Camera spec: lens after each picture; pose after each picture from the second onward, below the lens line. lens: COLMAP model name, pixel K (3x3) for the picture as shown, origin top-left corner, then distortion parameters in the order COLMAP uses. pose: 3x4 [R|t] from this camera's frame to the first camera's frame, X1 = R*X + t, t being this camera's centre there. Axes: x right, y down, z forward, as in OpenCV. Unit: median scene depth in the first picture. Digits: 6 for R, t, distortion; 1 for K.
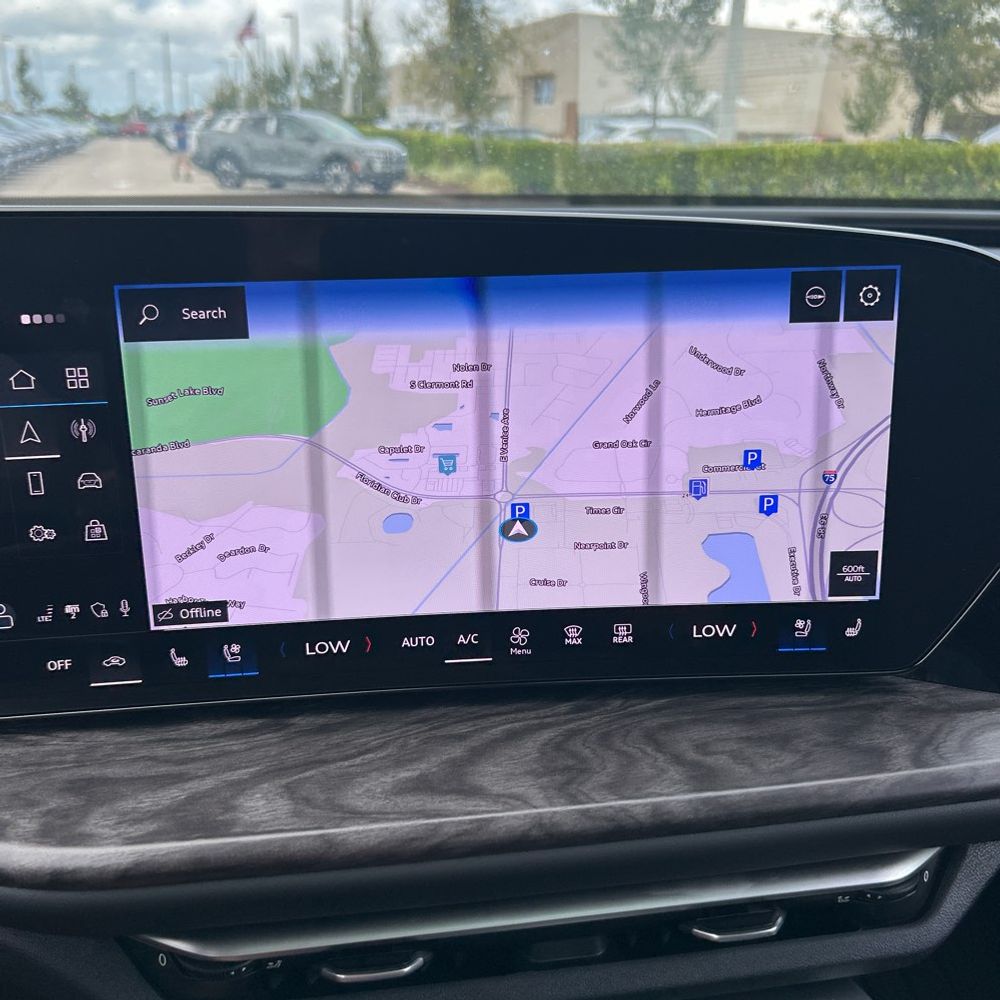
lens RADIAL K [[989.3, 0, 495.9], [0, 989.3, 502.8], [0, 0, 1]] dist [0.032456, -0.034998]
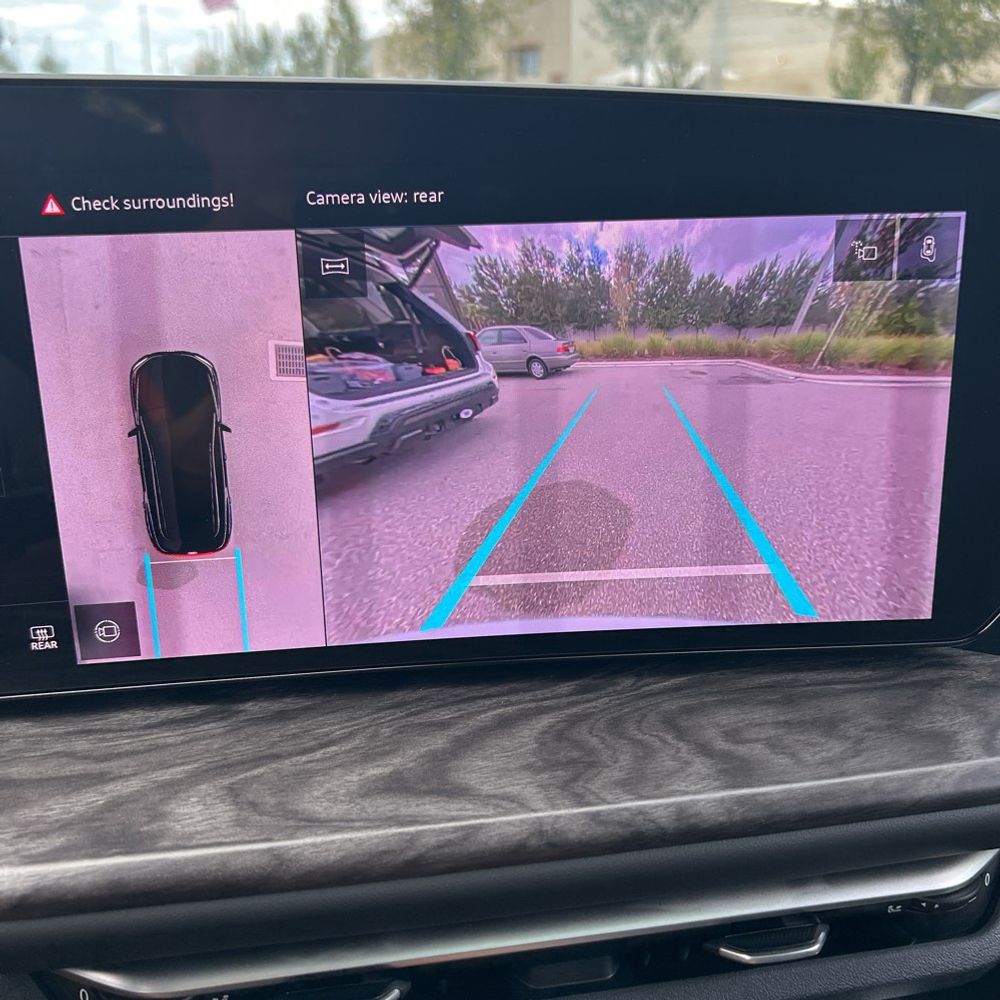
lens RADIAL K [[988.2, 0, 497.2], [0, 988.2, 493.0], [0, 0, 1]] dist [0.012904, 0.004359]
pose [[0.999872, -0.006492, 0.014630, -0.000645], [0.006322, 0.999913, 0.011597, 0.032503], [-0.014704, -0.011503, 0.999826, 0.171492]]
